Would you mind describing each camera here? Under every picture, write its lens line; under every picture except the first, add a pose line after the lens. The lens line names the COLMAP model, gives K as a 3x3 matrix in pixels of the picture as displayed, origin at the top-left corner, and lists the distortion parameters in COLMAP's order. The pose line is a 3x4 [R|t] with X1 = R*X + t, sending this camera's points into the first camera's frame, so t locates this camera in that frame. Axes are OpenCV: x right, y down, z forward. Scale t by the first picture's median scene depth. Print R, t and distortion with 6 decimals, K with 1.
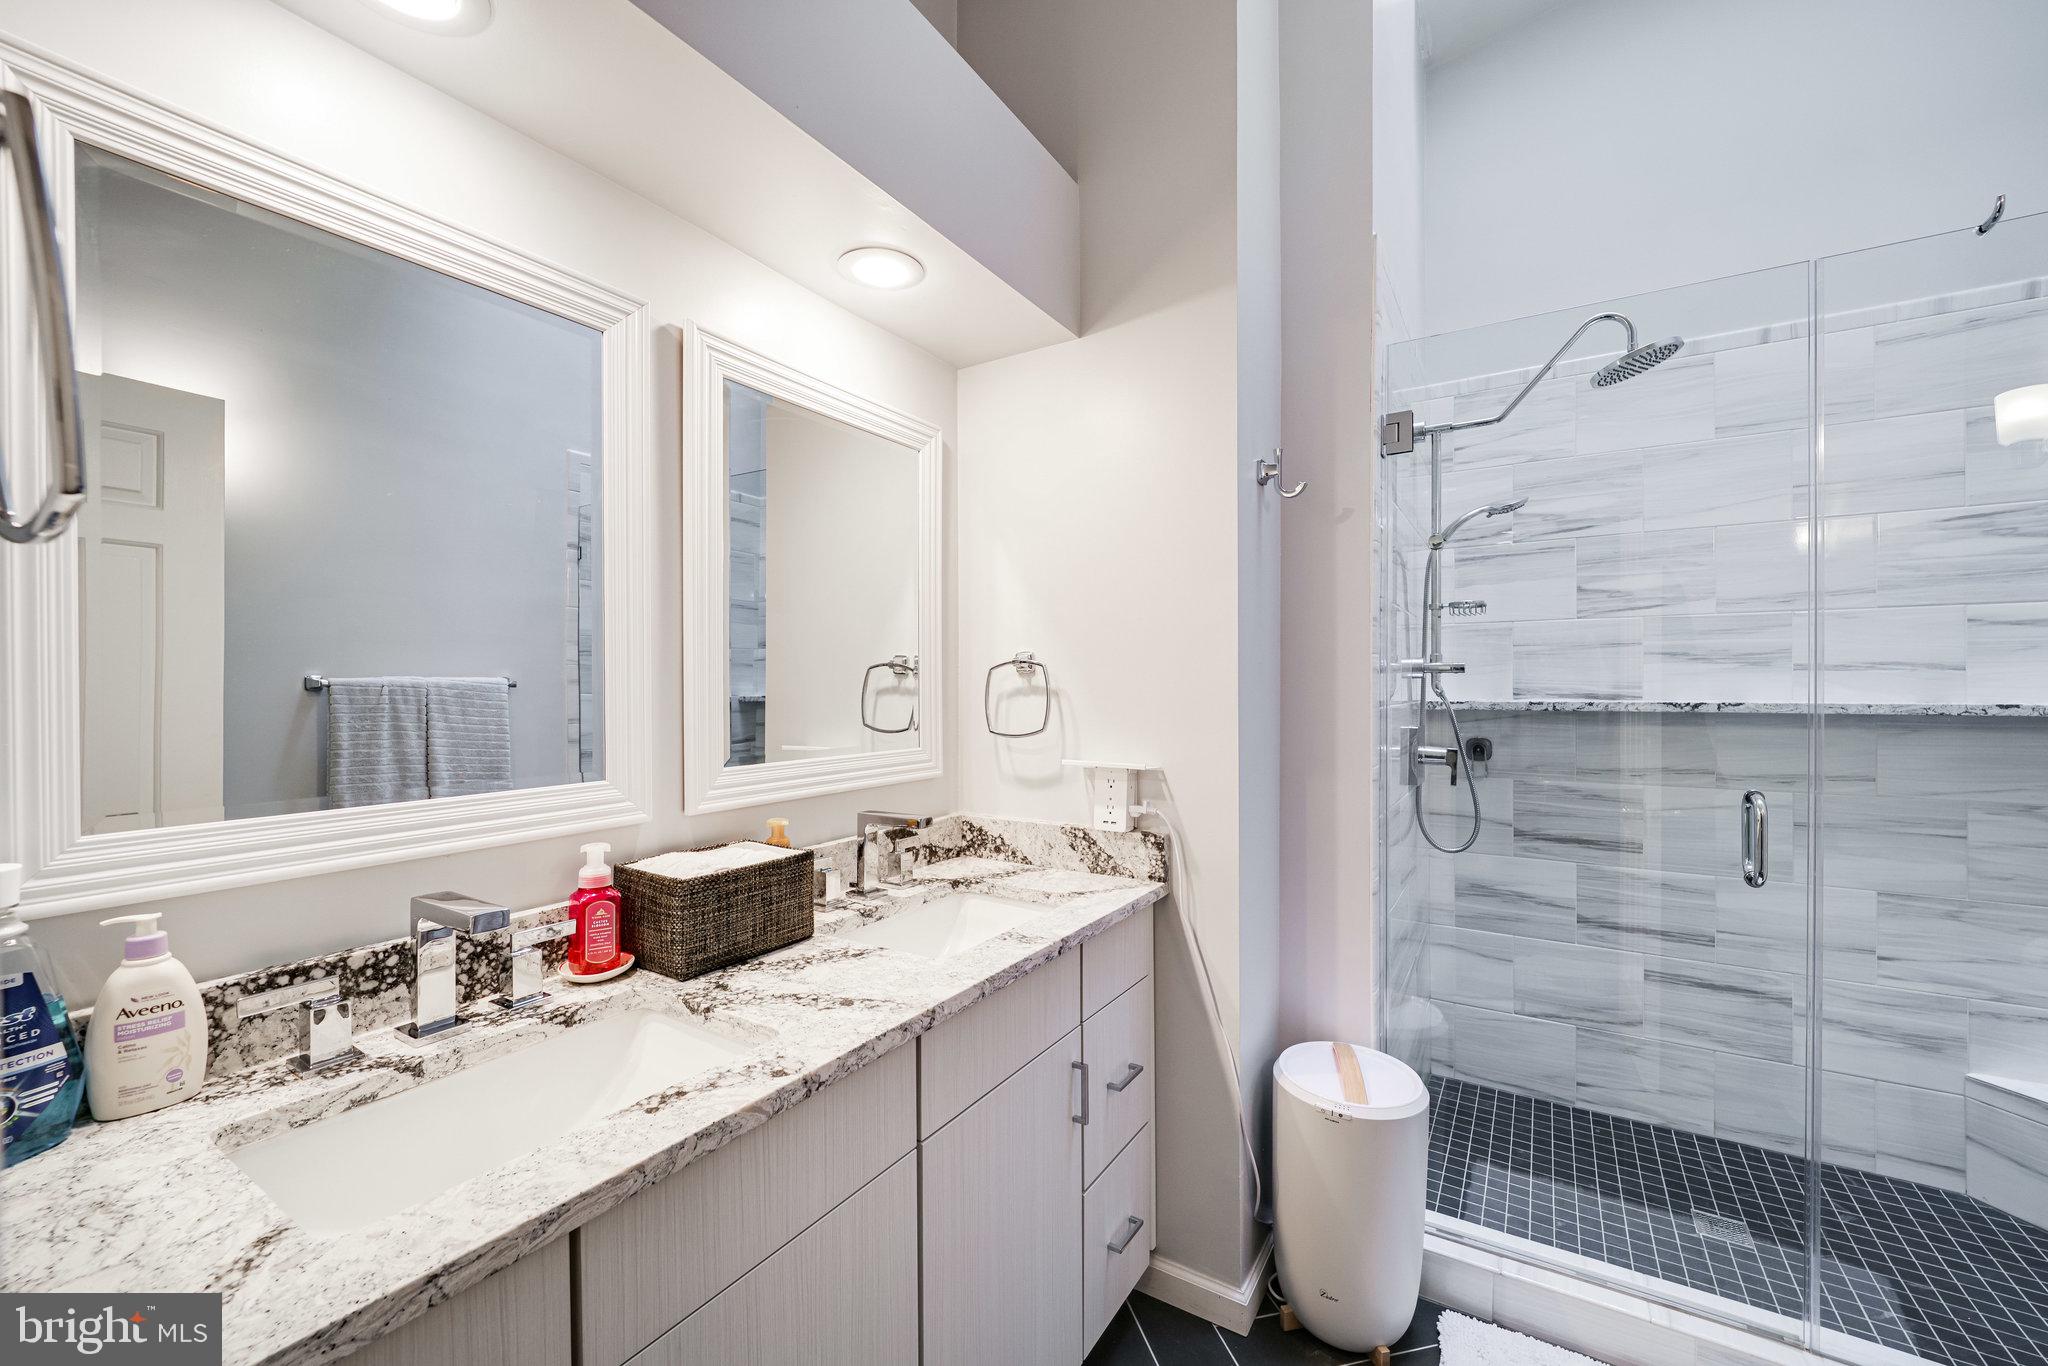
lens RADIAL K [[826.7, 0, 1039.9], [0, 826.7, 679.2], [0, 0, 1]] dist [-0.010858, -0.000914]
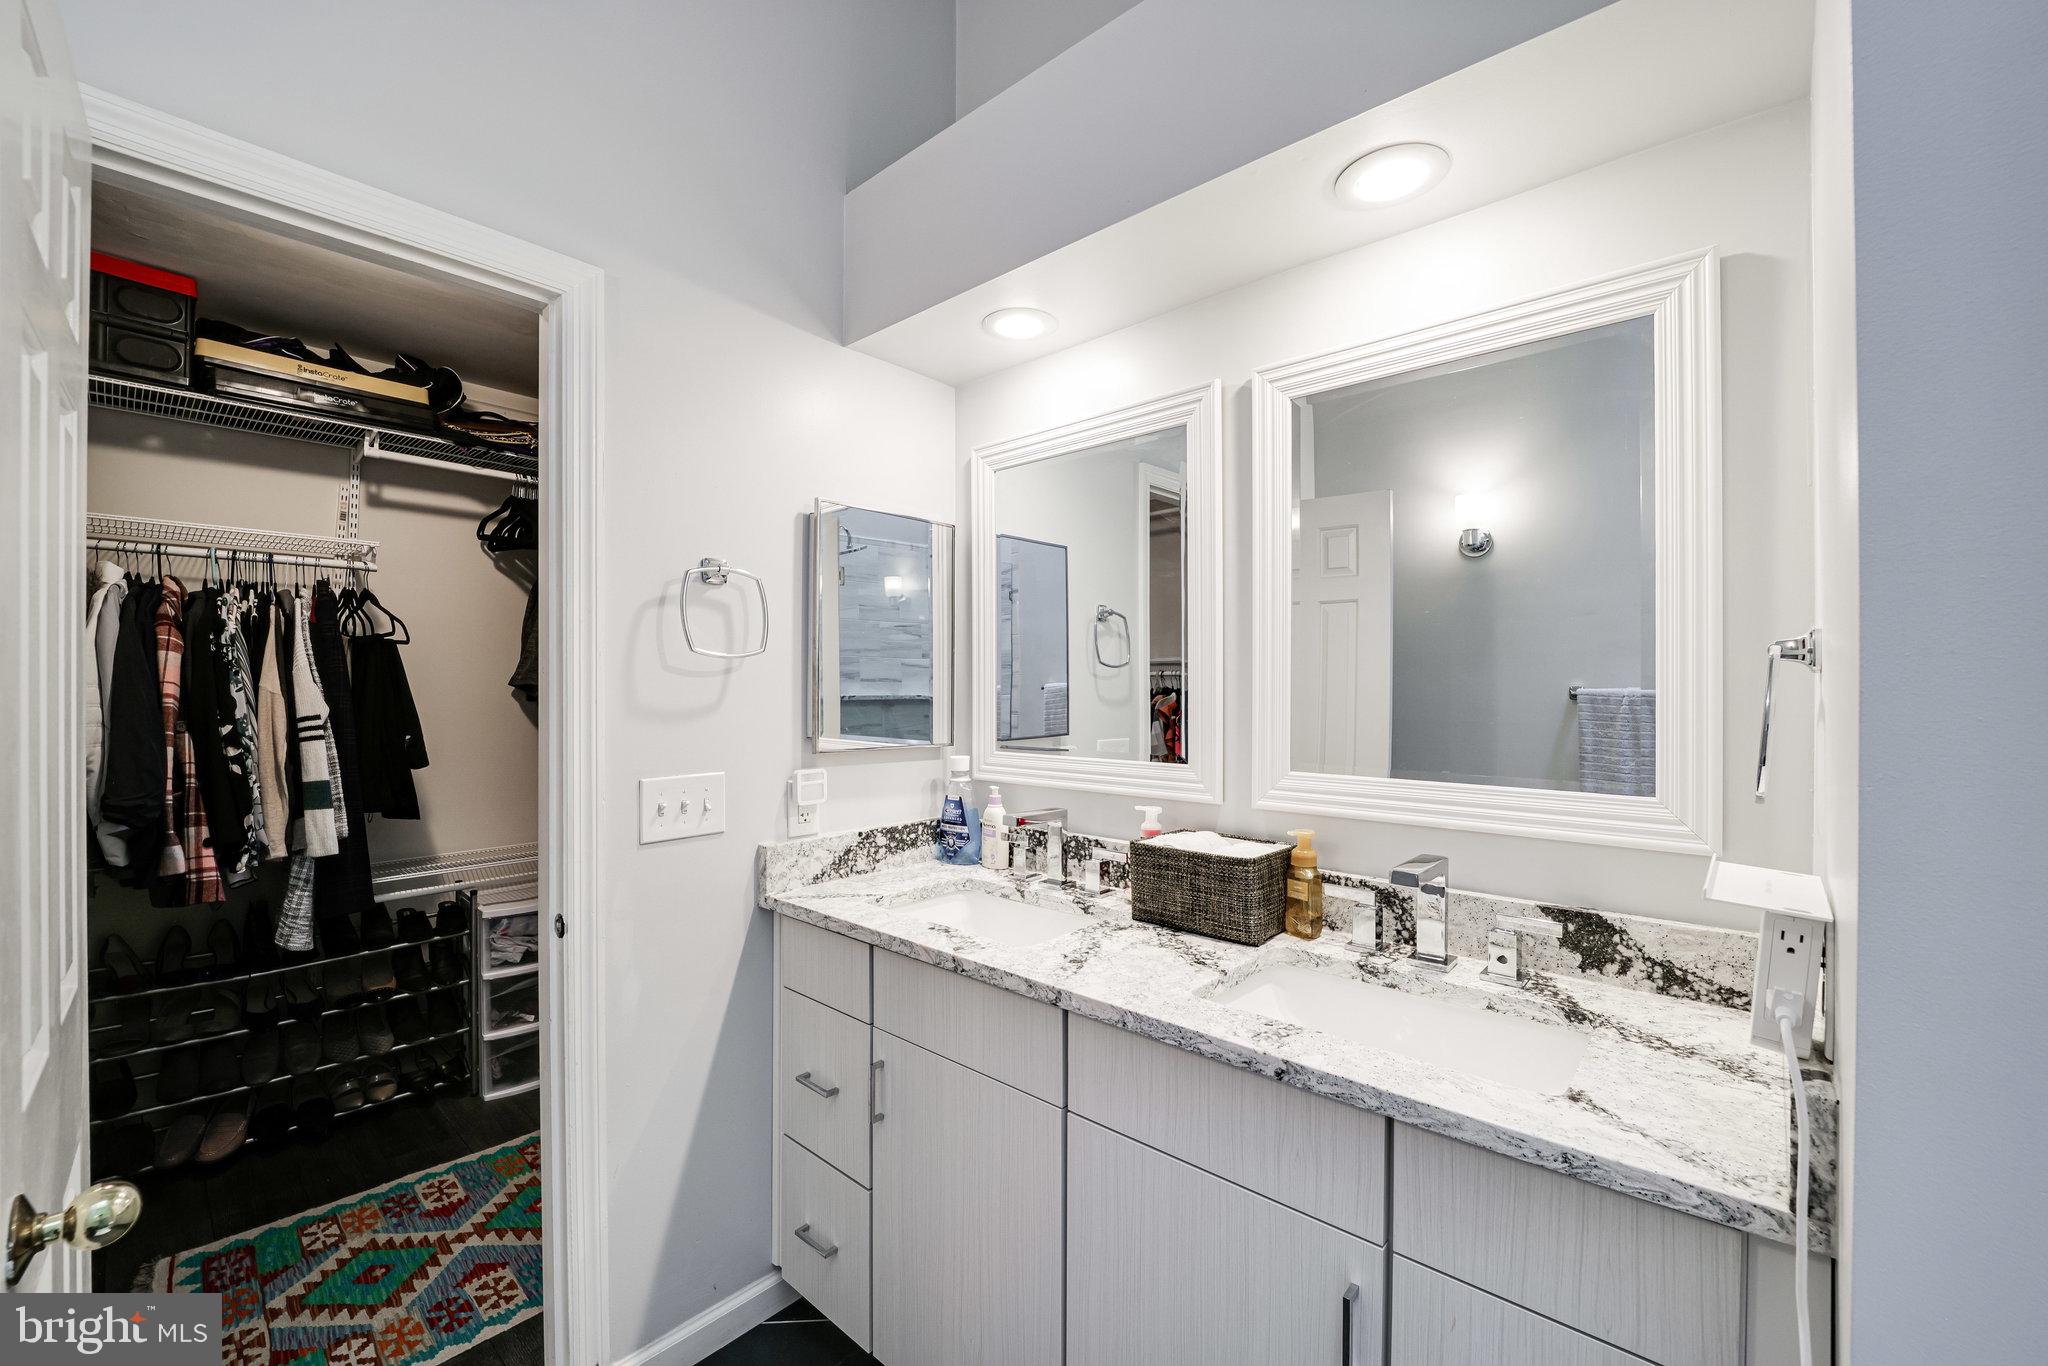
lens RADIAL K [[826.7, 0, 1043.0], [0, 826.7, 693.4], [0, 0, 1]] dist [-0.010858, -0.000914]
pose [[-0.177376, 0.003561, -0.984137, 0.813868], [0.001043, 0.999994, 0.003431, 0.003647], [0.984143, -0.000418, -0.177379, 1.009817]]
